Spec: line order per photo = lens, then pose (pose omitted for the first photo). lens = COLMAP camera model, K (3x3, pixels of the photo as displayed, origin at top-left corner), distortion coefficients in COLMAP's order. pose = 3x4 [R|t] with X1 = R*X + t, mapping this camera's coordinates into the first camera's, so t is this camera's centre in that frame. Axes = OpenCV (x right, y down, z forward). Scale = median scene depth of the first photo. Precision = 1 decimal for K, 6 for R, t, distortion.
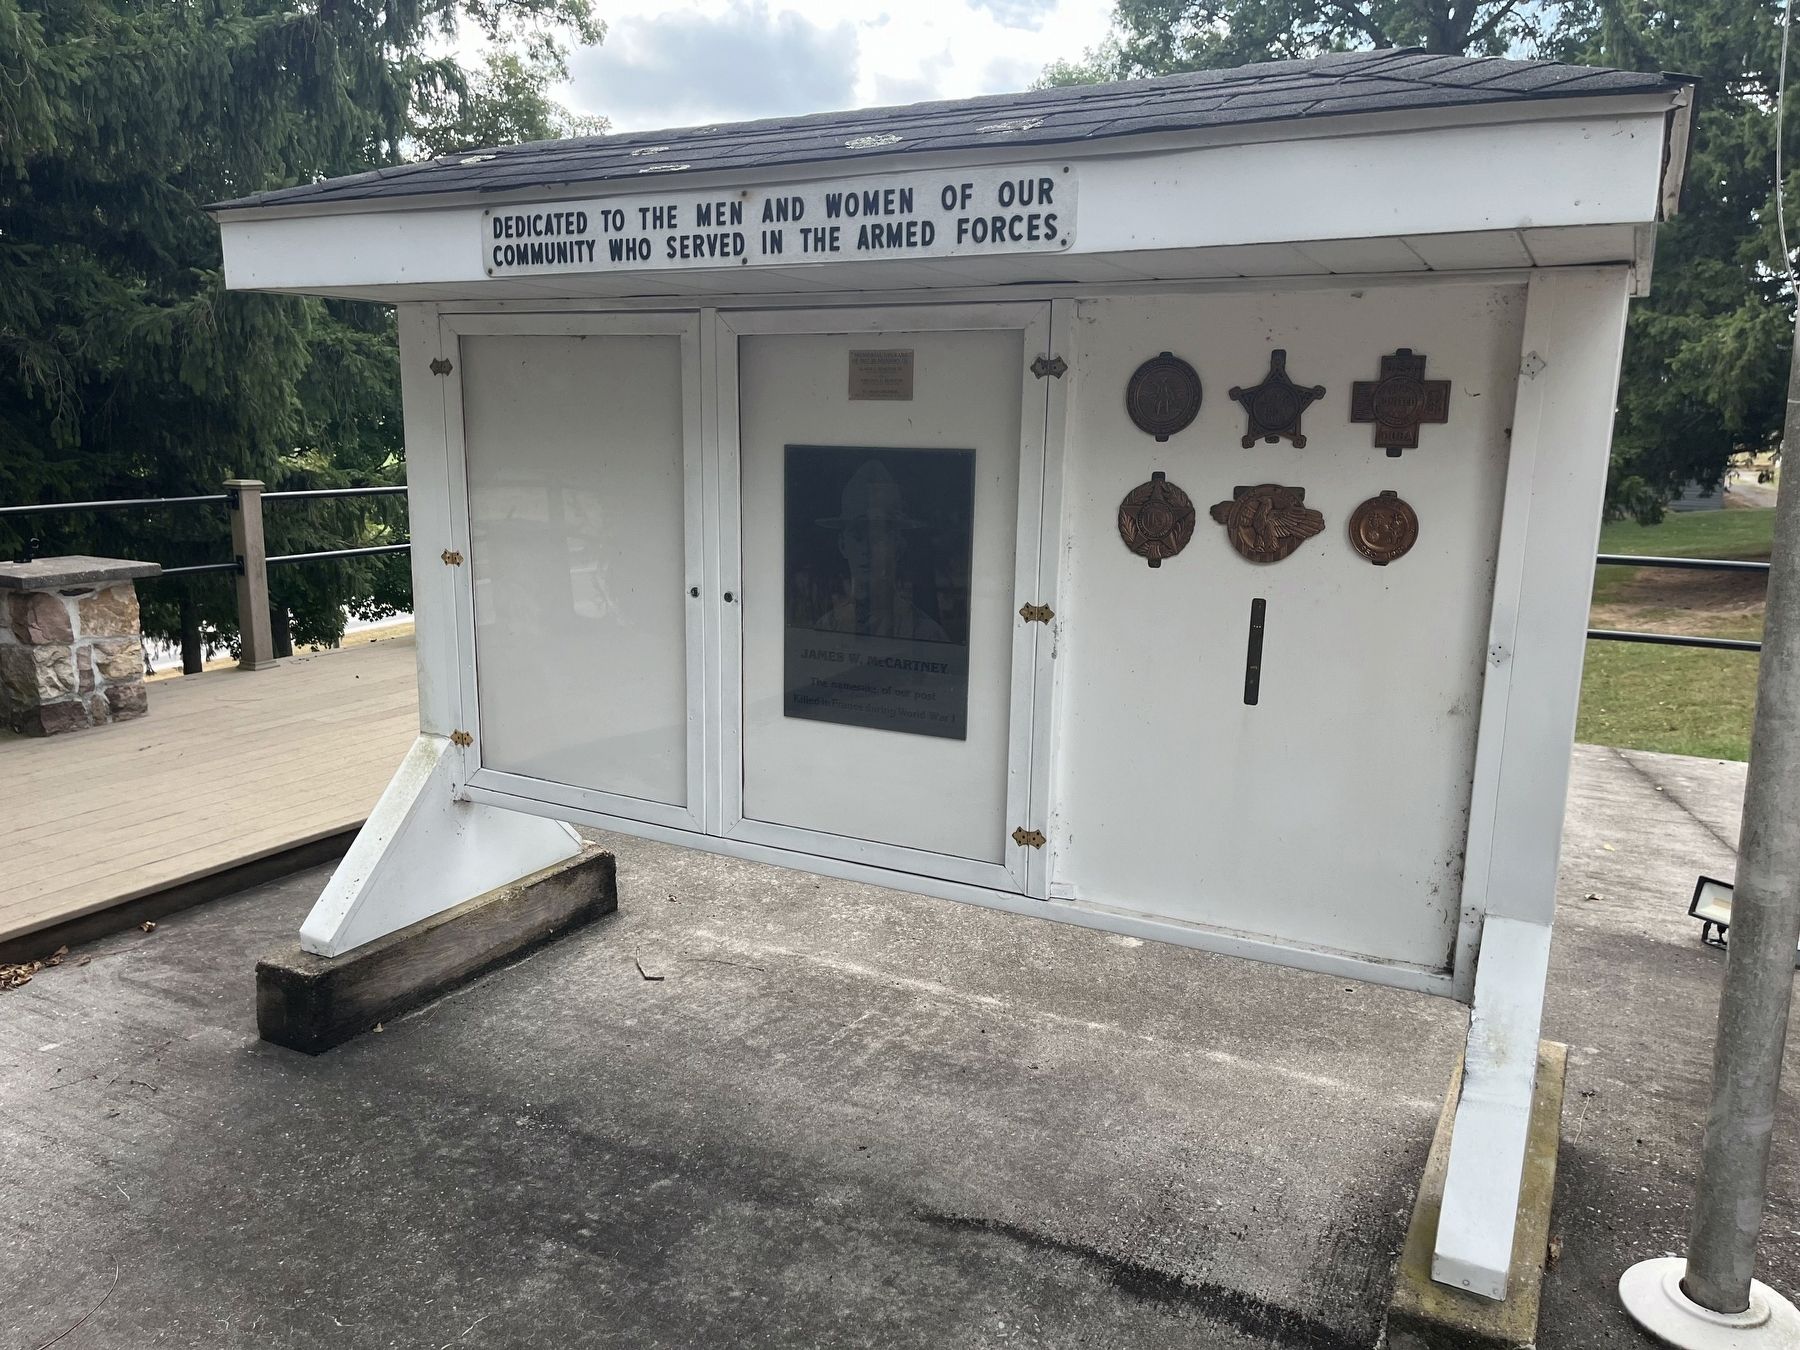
lens RADIAL K [[1351.8, 0, 899.0], [0, 1351.8, 676.6], [0, 0, 1]] dist [0.001061, -0.000029]
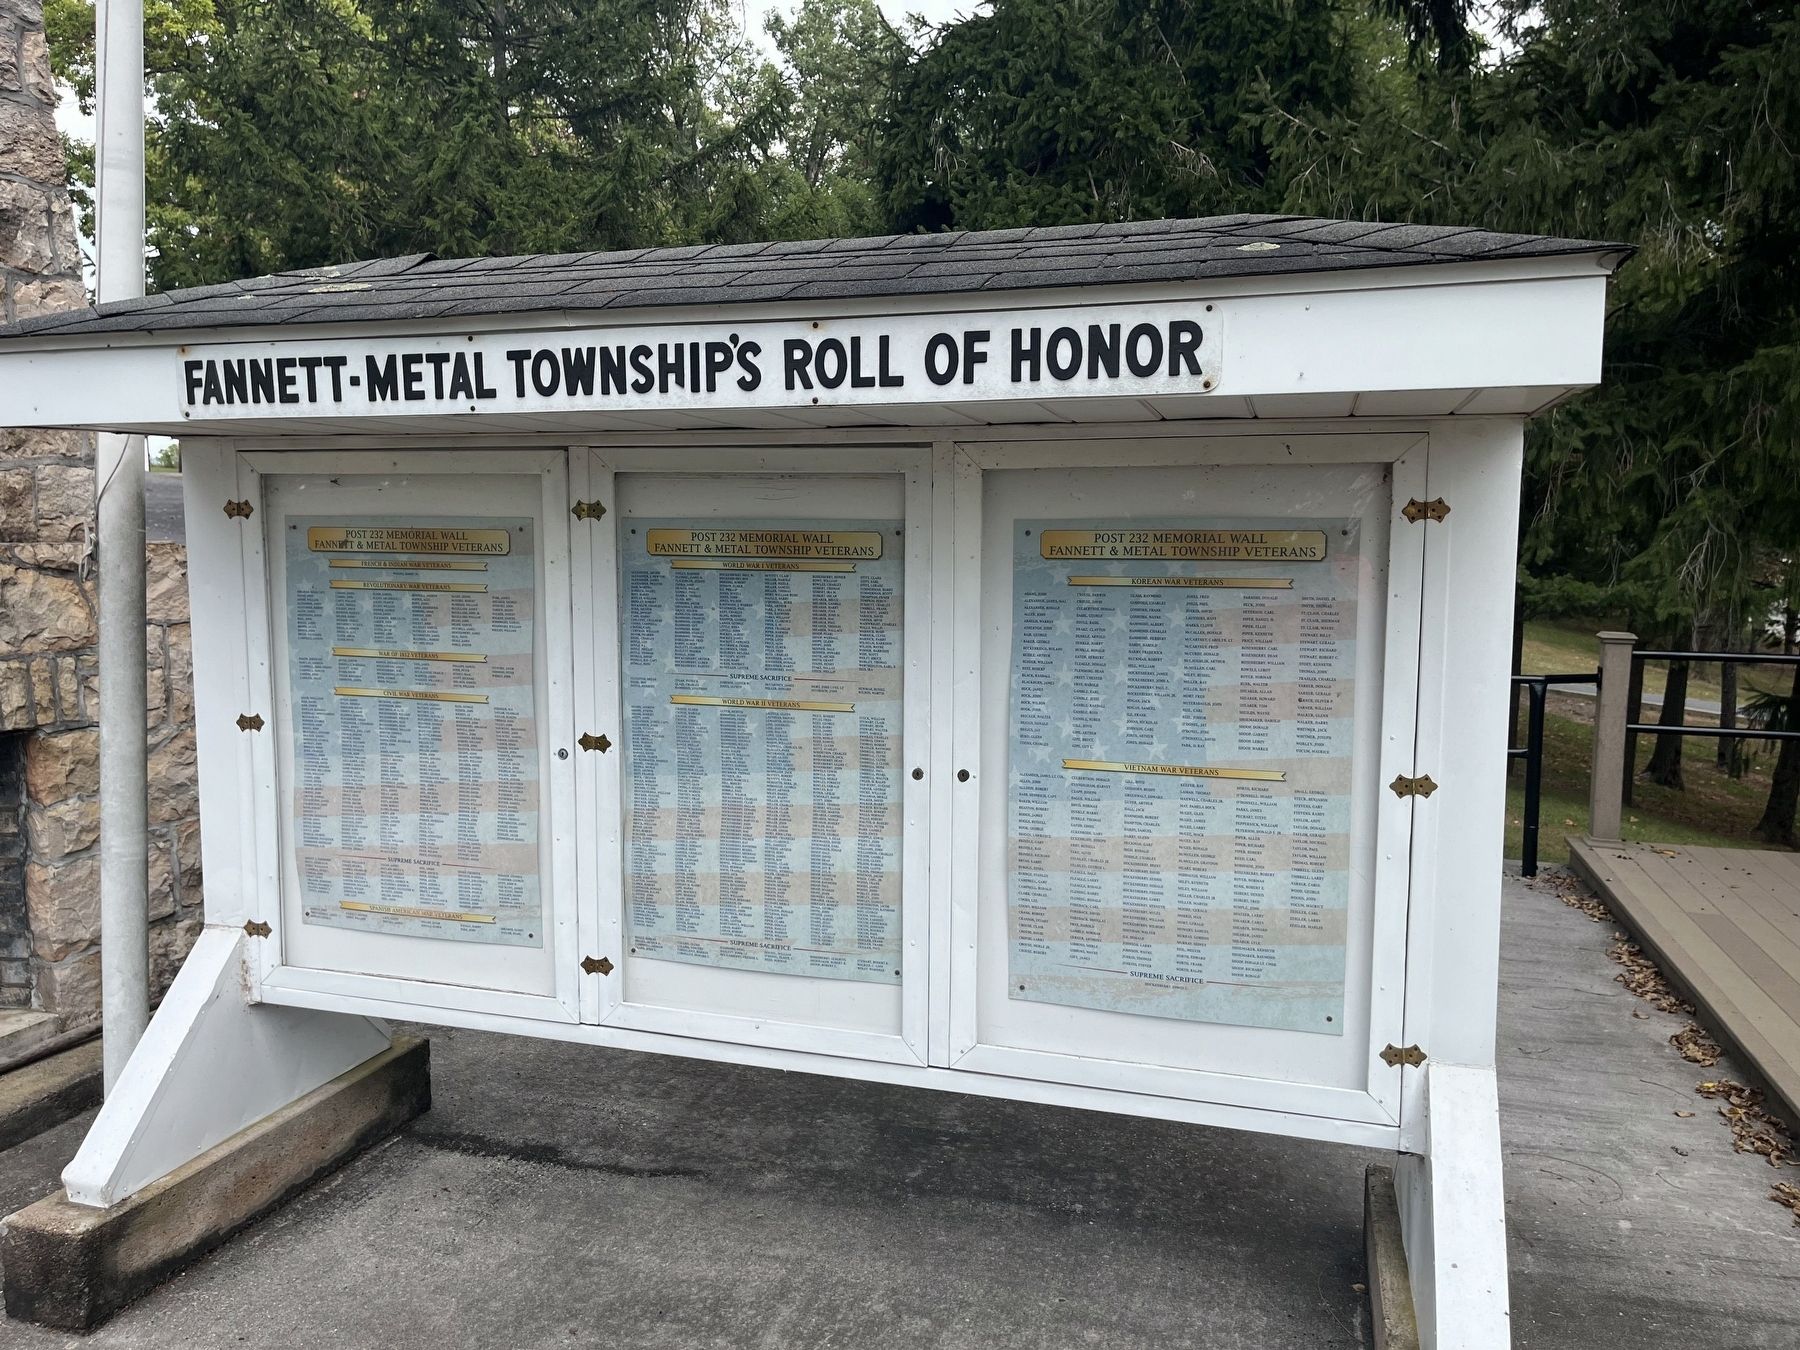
lens RADIAL K [[1351.8, 0, 899.6], [0, 1351.8, 671.0], [0, 0, 1]] dist [0.001061, -0.000029]
pose [[-0.980420, -0.004754, -0.196862, 0.080934], [-0.061695, 0.956793, 0.284149, -0.403745], [0.187006, 0.290731, -0.938352, 1.979056]]
